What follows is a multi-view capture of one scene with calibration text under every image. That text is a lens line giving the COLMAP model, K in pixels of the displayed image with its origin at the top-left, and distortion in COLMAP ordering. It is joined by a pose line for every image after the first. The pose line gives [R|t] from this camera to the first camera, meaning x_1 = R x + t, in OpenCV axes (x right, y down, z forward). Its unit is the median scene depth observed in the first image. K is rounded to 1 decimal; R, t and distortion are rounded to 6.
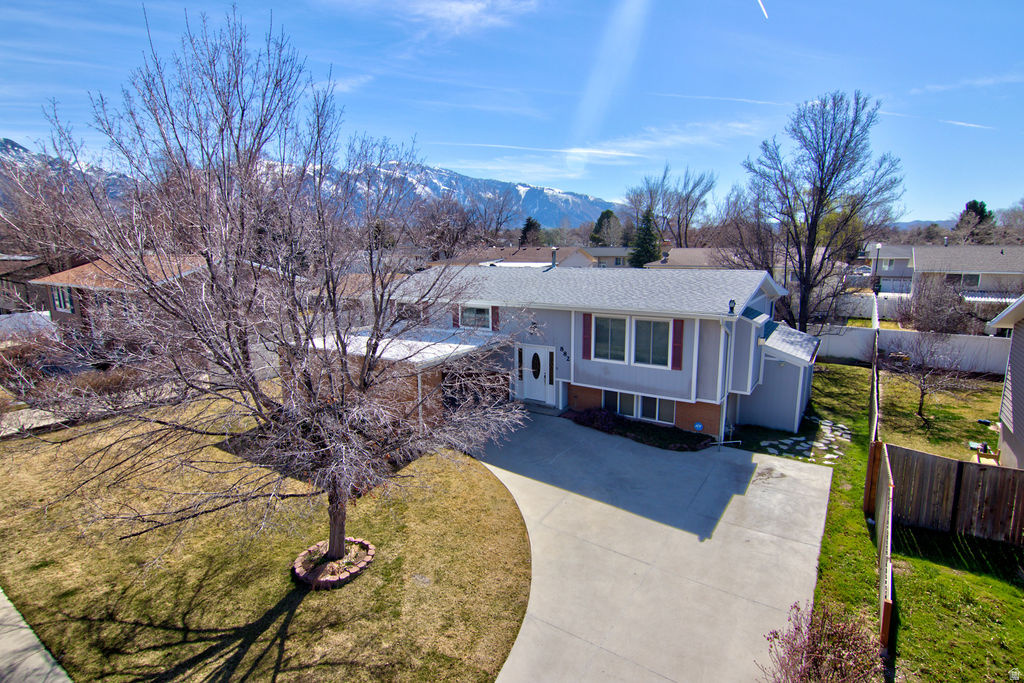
lens RADIAL K [[517.0, 0, 512.0], [0, 517.0, 341.5], [0, 0, 1]] dist [0.000892, -0.000538]
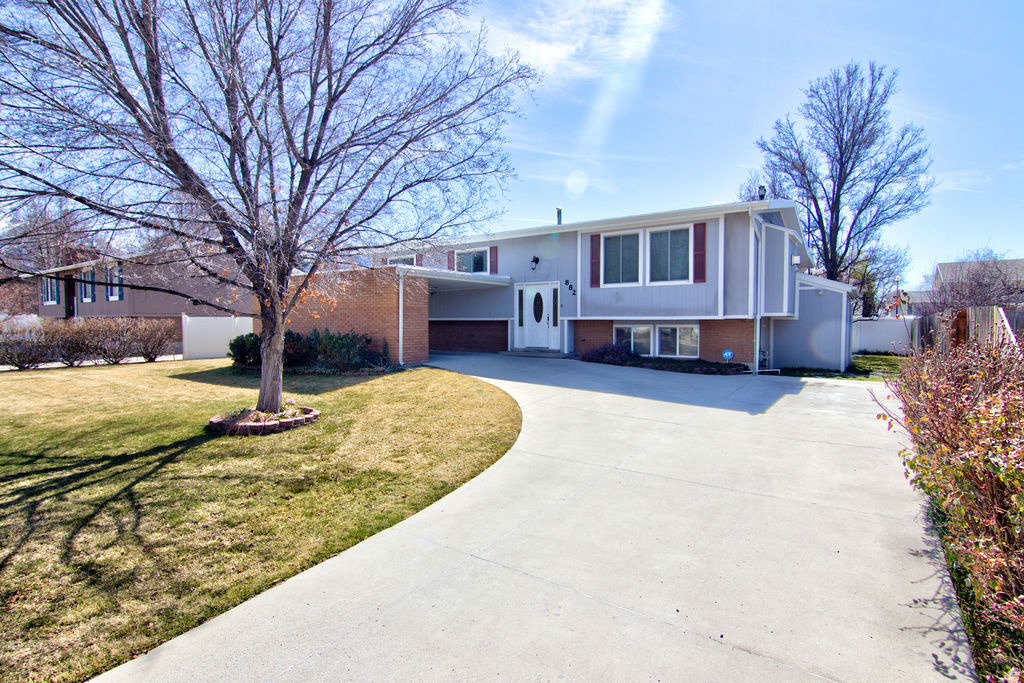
lens RADIAL K [[515.6, 0, 512.0], [0, 515.6, 341.5], [0, 0, 1]] dist [-0.001124, -0.000798]
pose [[0.999731, 0.009584, -0.021113, 0.024766], [-0.012532, 0.989456, -0.144291, 0.277781], [0.019507, 0.144517, 0.989310, 0.157356]]
